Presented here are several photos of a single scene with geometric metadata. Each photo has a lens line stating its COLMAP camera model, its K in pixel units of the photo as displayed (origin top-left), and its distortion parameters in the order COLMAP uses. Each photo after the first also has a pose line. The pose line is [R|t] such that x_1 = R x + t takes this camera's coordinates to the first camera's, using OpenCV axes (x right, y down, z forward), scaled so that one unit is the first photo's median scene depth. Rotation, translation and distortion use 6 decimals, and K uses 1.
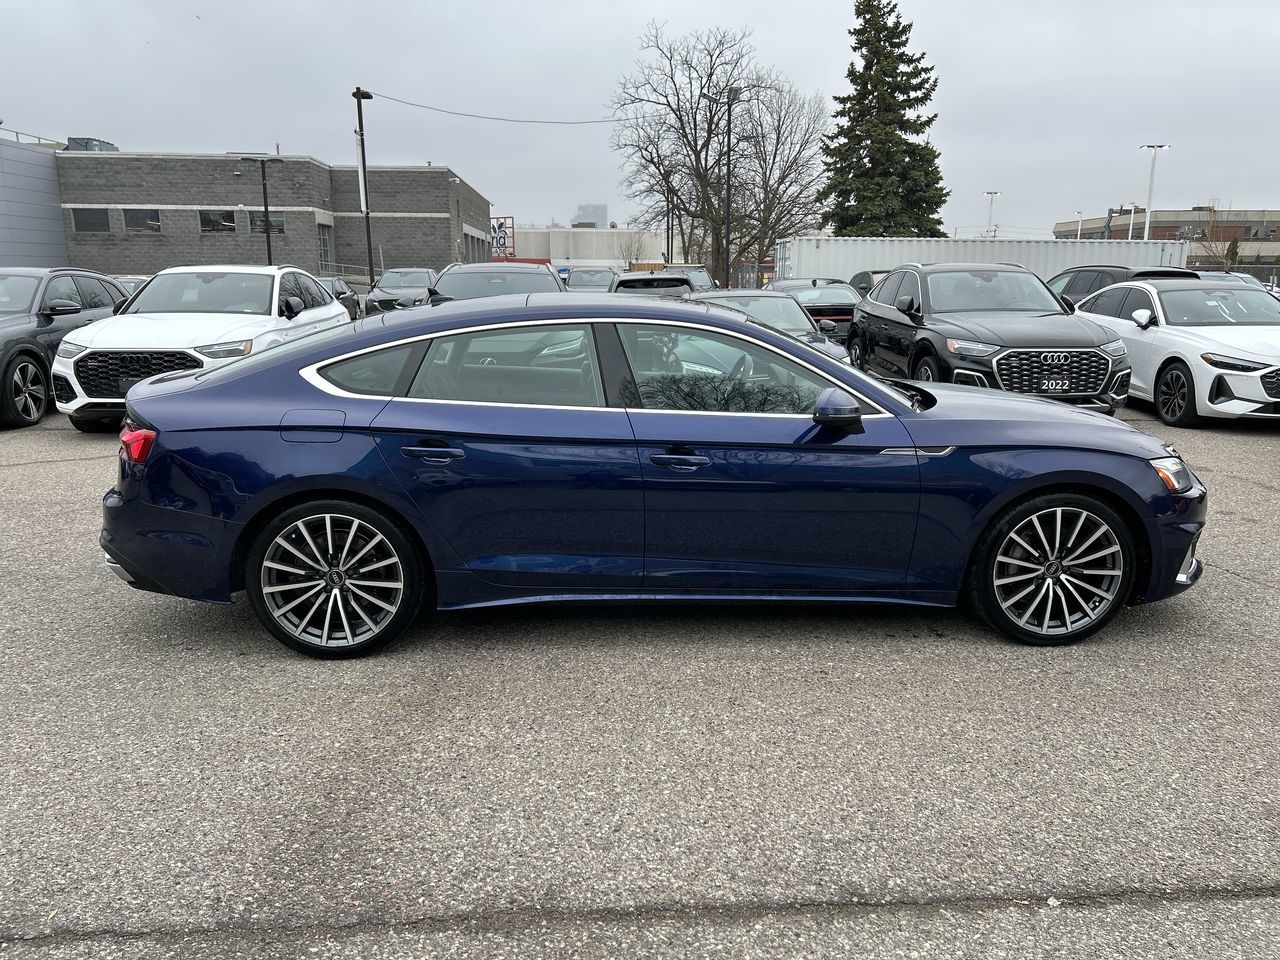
lens RADIAL K [[951.8, 0, 640.0], [0, 951.8, 480.0], [0, 0, 1]] dist [0.050897, -0.050167]
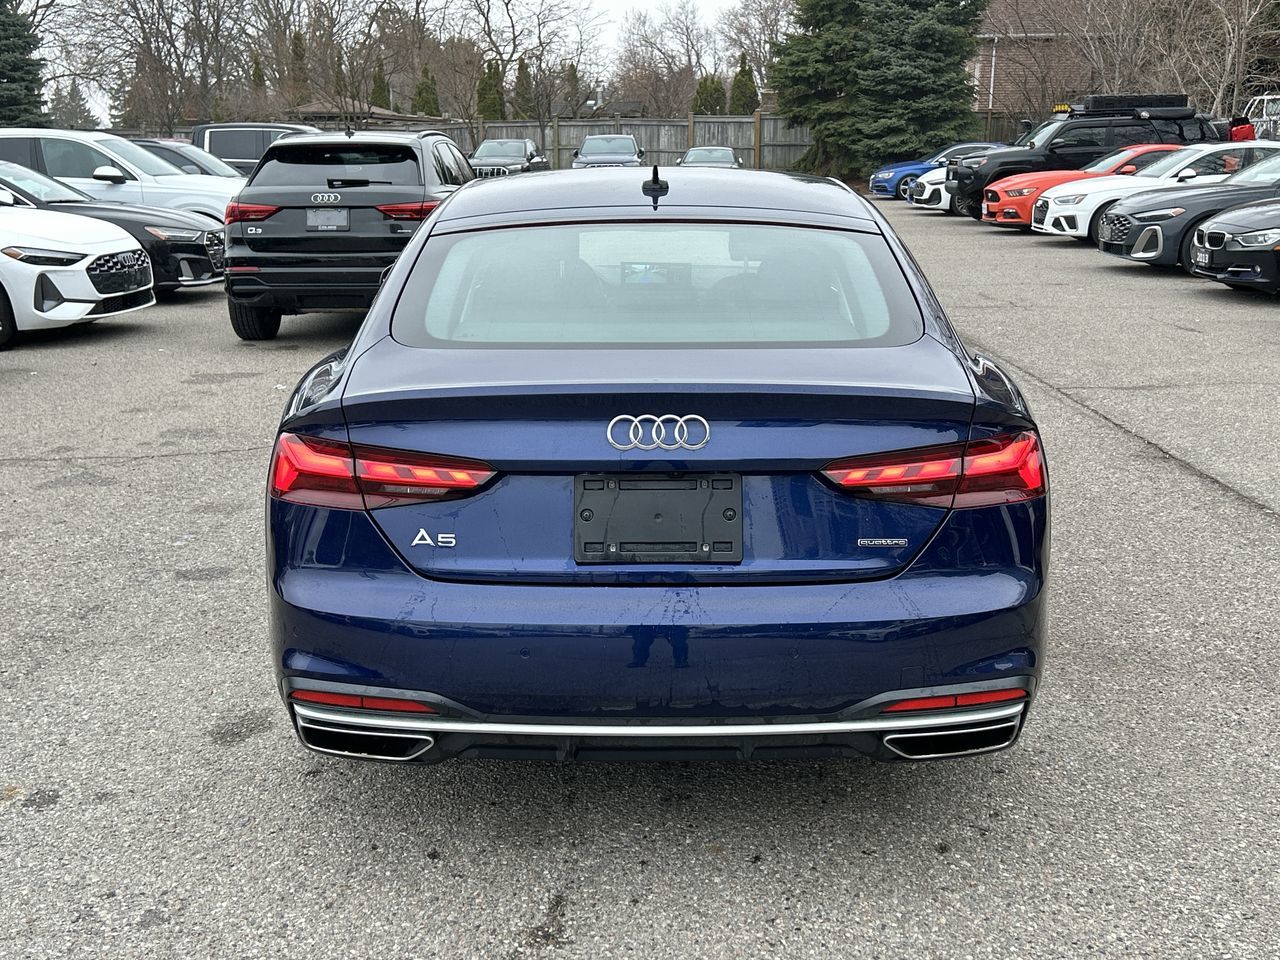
lens RADIAL K [[1392.4, 0, 640.0], [0, 1392.4, 480.0], [0, 0, 1]] dist [0.132999, -0.273022]
pose [[0.080242, -0.231827, 0.969442, -0.121080], [0.209265, 0.954821, 0.211010, -0.022091], [-0.974561, 0.185939, 0.125130, 0.104349]]
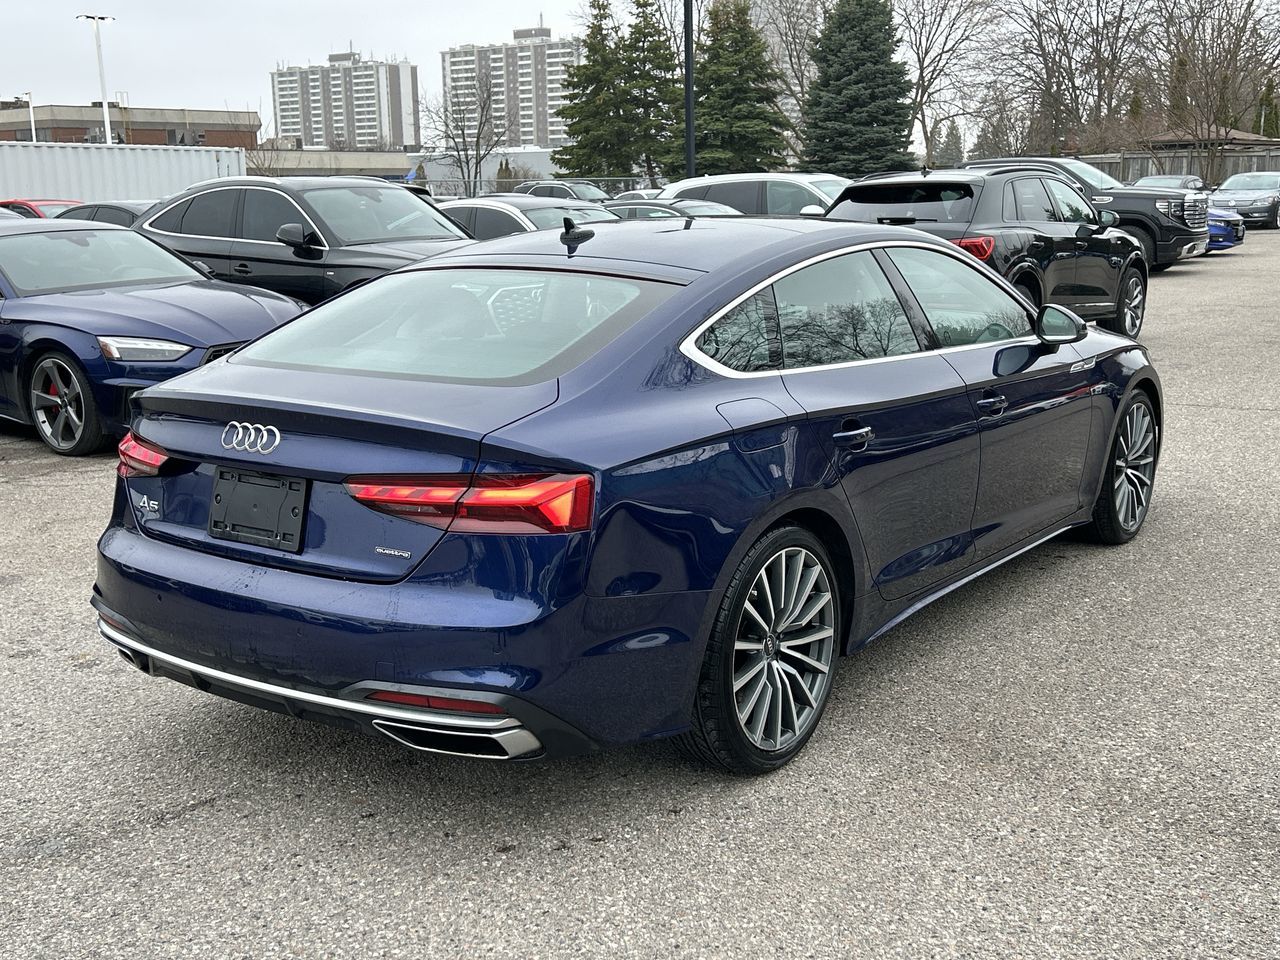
lens RADIAL K [[1392.4, 0, 640.0], [0, 1392.4, 480.0], [0, 0, 1]] dist [0.132999, -0.273022]
pose [[0.640208, -0.170311, 0.749084, -0.103659], [0.179061, 0.981339, 0.070081, -0.009200], [-0.747041, 0.089266, 0.658757, 0.039207]]
